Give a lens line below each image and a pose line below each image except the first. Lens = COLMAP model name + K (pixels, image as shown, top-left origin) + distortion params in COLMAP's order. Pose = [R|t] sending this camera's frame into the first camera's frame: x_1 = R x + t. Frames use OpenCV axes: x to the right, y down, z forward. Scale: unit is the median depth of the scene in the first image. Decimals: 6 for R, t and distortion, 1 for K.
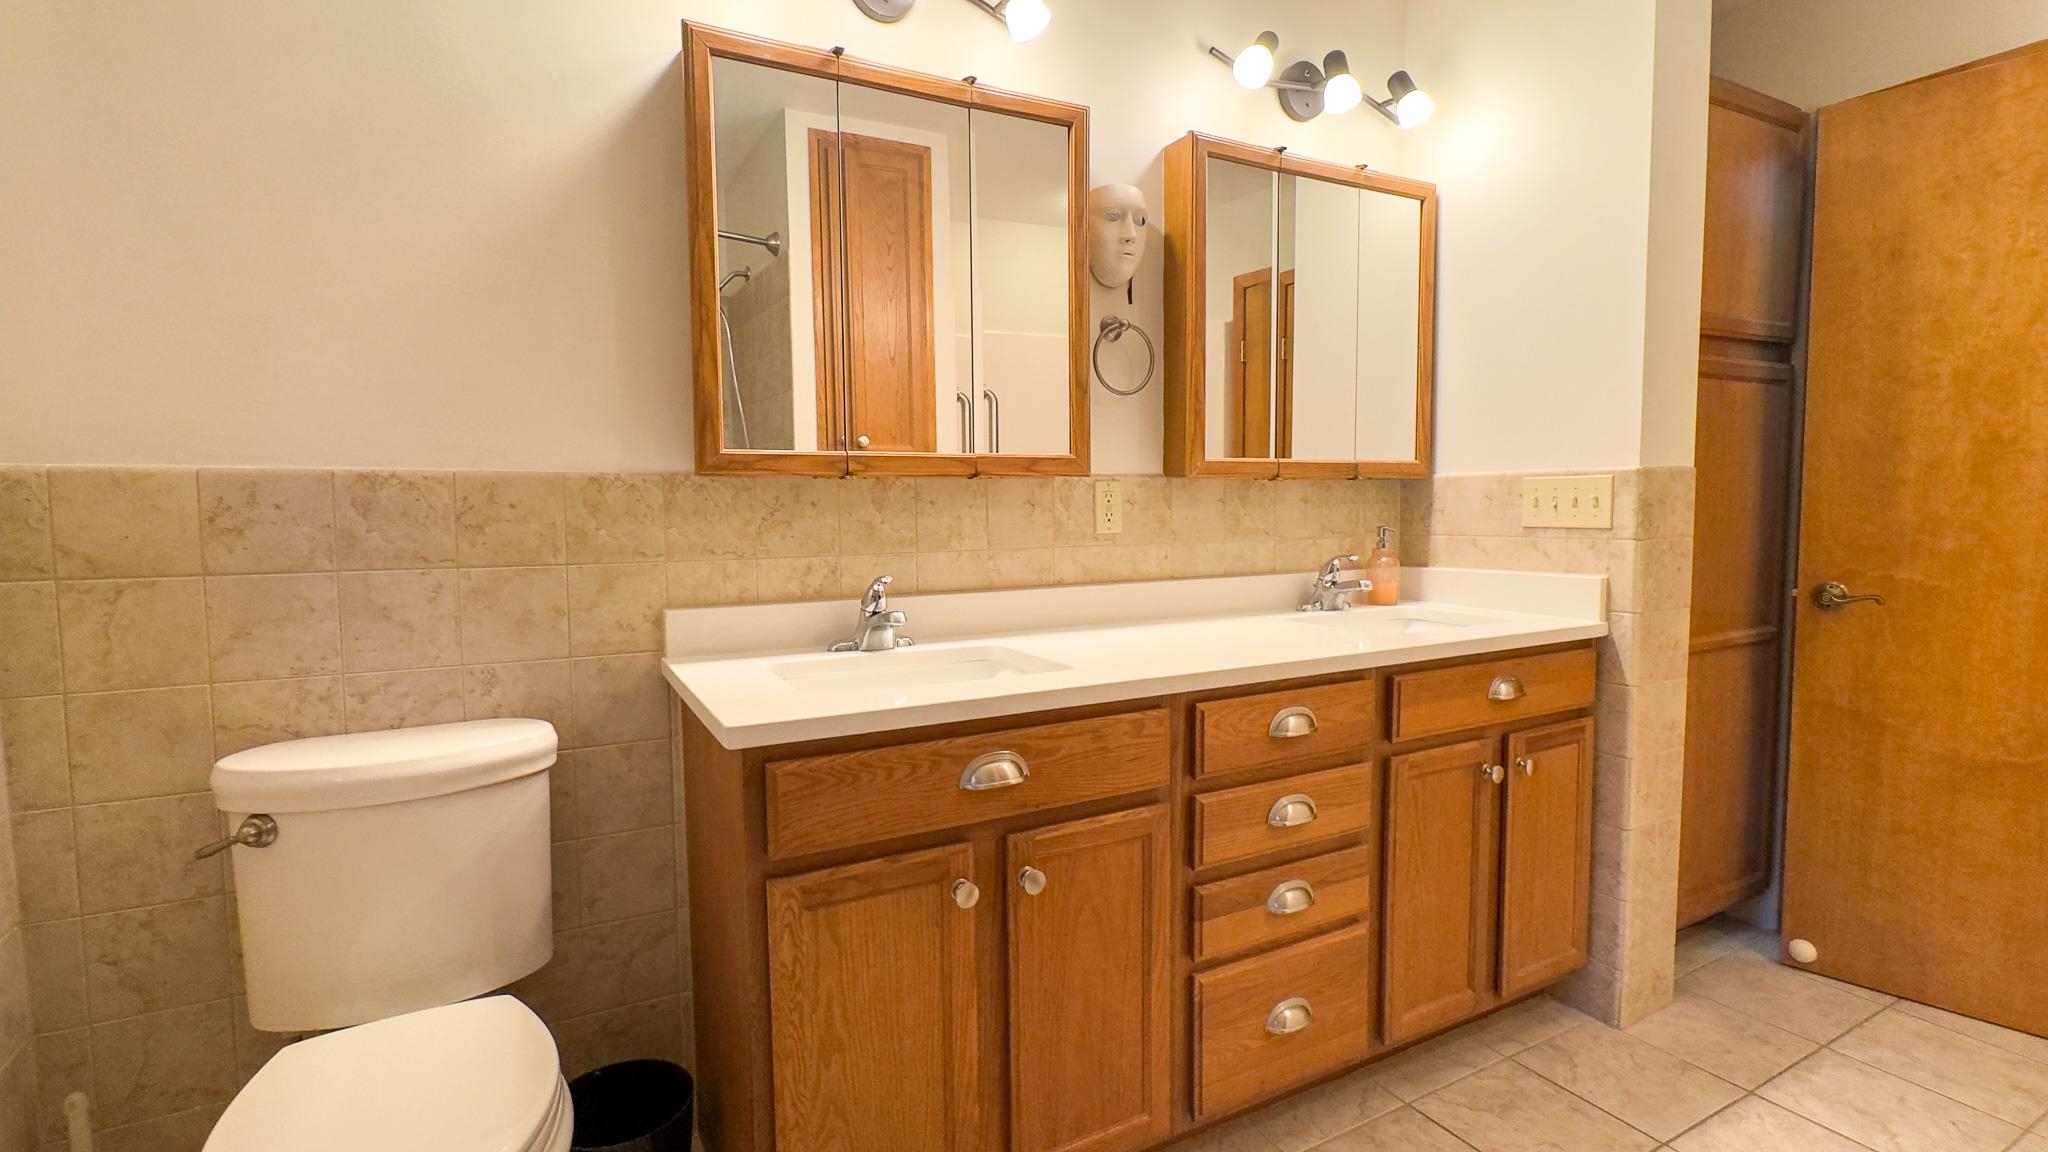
lens RADIAL K [[946.3, 0, 1027.0], [0, 946.3, 587.6], [0, 0, 1]] dist [-0.001825, -0.000311]
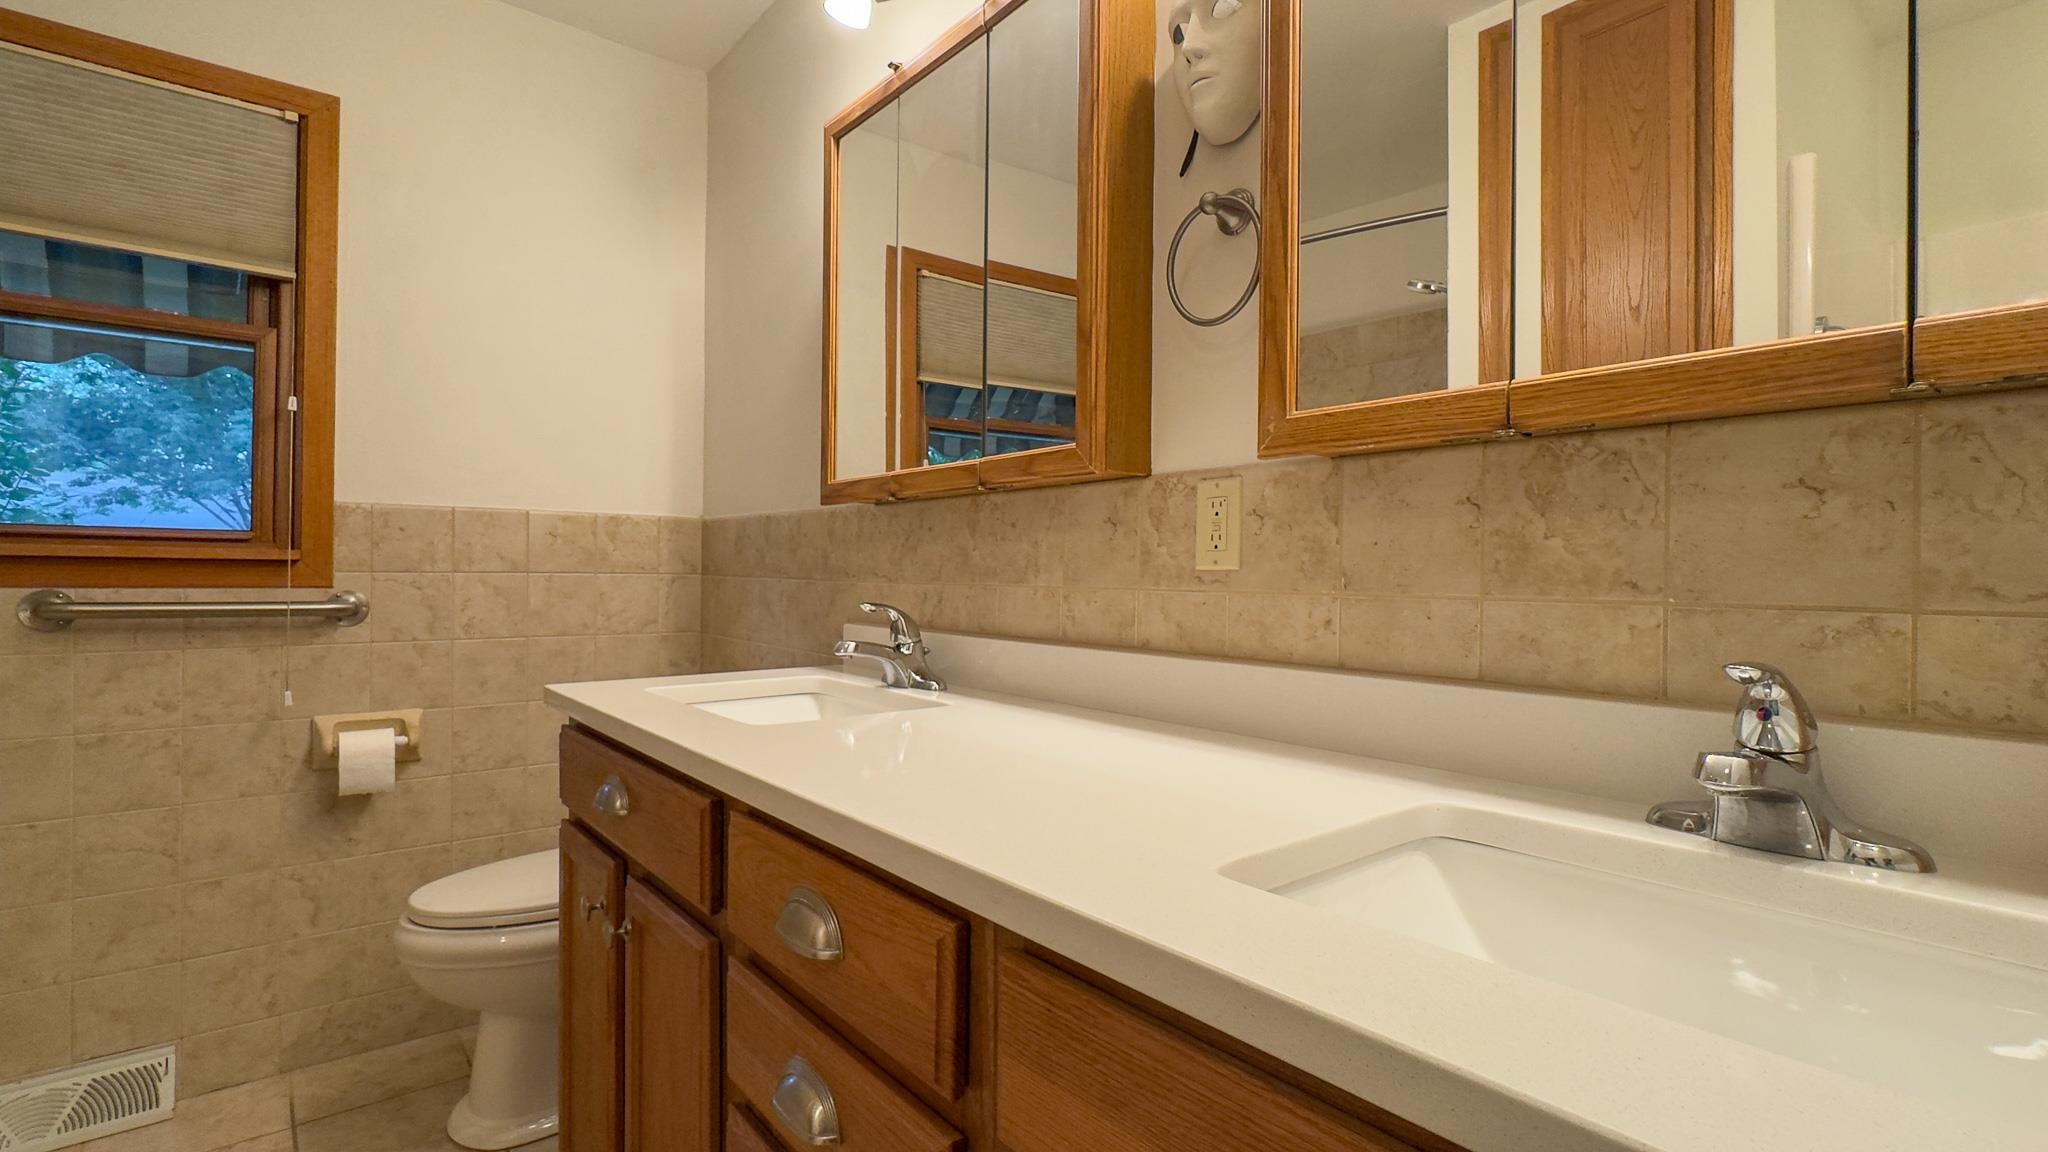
lens RADIAL K [[946.3, 0, 1027.0], [0, 946.3, 560.7], [0, 0, 1]] dist [-0.001825, -0.000311]
pose [[0.192603, 0.014053, -0.981176, 0.637538], [-0.077165, 0.997018, -0.000867, -0.054673], [0.978238, 0.075880, 0.193113, 0.792183]]
